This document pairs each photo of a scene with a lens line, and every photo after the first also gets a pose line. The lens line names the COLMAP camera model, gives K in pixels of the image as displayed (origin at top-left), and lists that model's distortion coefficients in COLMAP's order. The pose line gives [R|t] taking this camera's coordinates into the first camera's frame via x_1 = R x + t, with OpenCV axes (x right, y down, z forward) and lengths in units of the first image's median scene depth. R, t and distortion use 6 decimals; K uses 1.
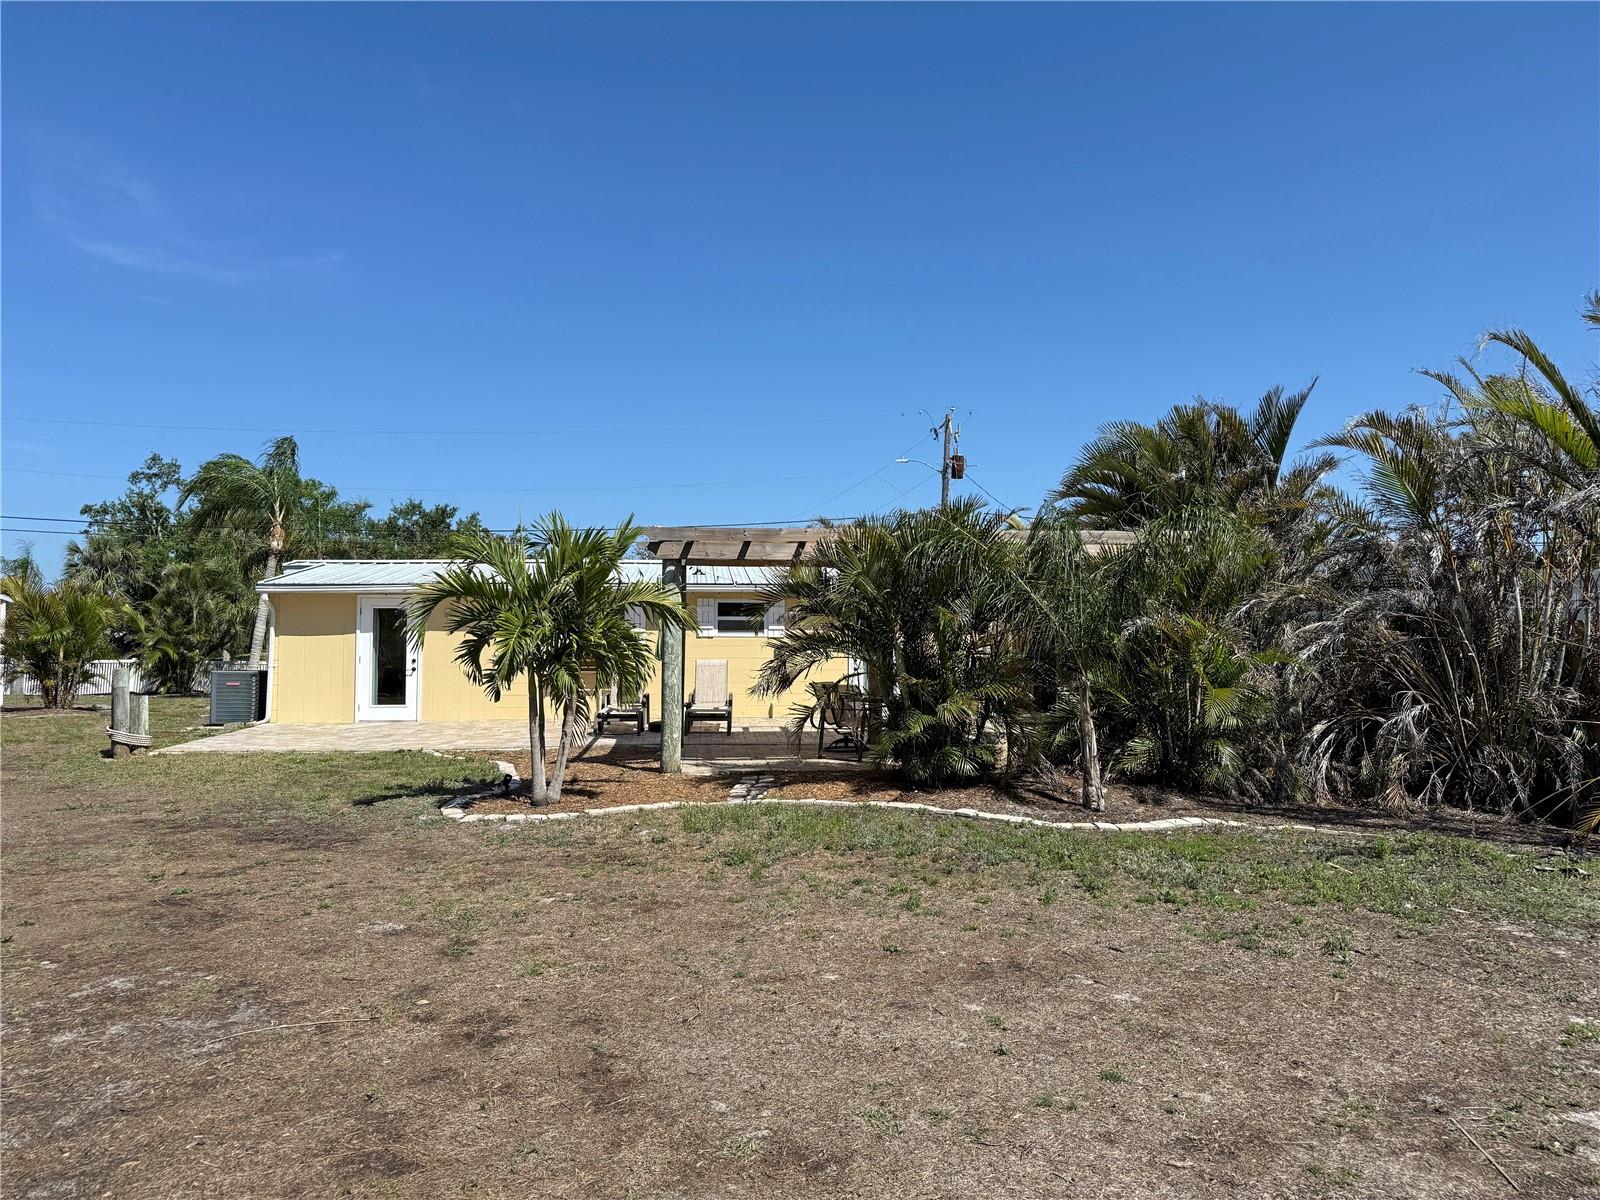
lens RADIAL K [[1133.6, 0, 882.4], [0, 1133.6, 577.2], [0, 0, 1]] dist [0.003356, -0.000295]
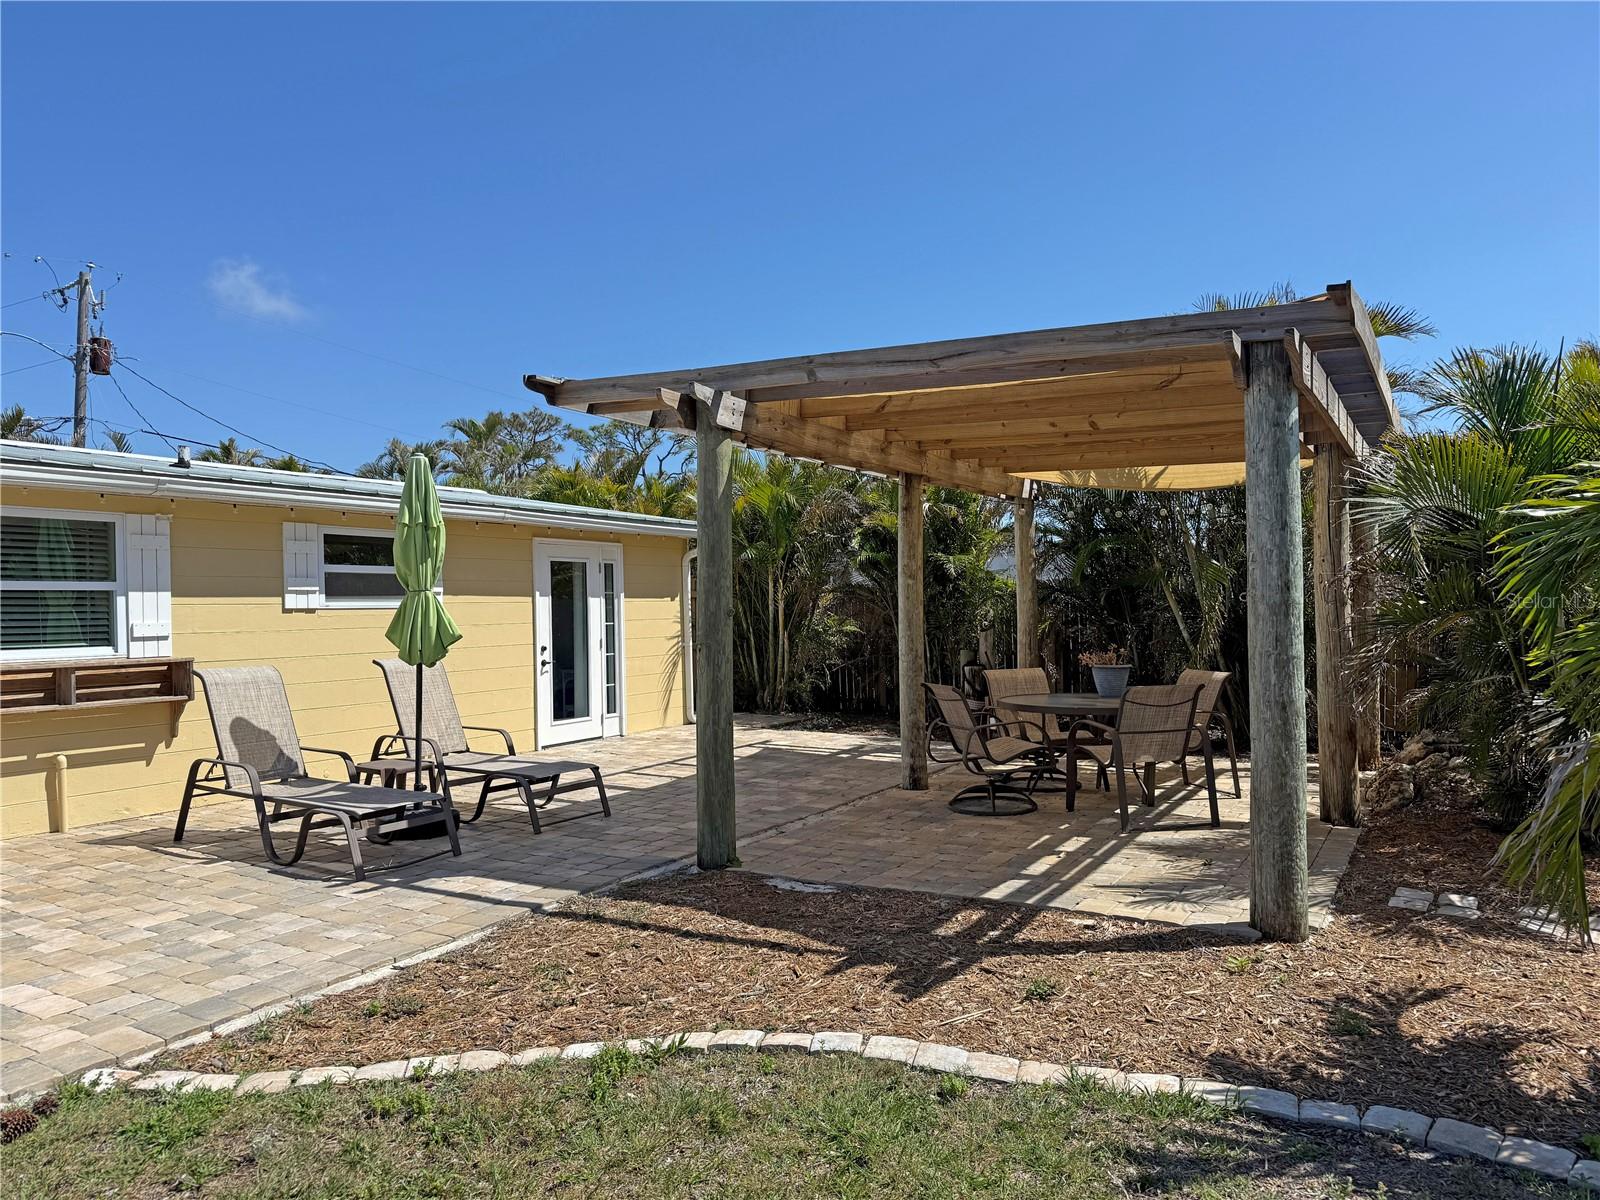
lens RADIAL K [[1111.4, 0, 801.4], [0, 1111.4, 602.3], [0, 0, 1]] dist [0.062486, -0.076035]
pose [[0.623552, -0.006835, 0.781752, -0.384990], [-0.023427, 0.999349, 0.027424, 0.033623], [-0.781431, -0.035415, 0.622986, 0.579446]]
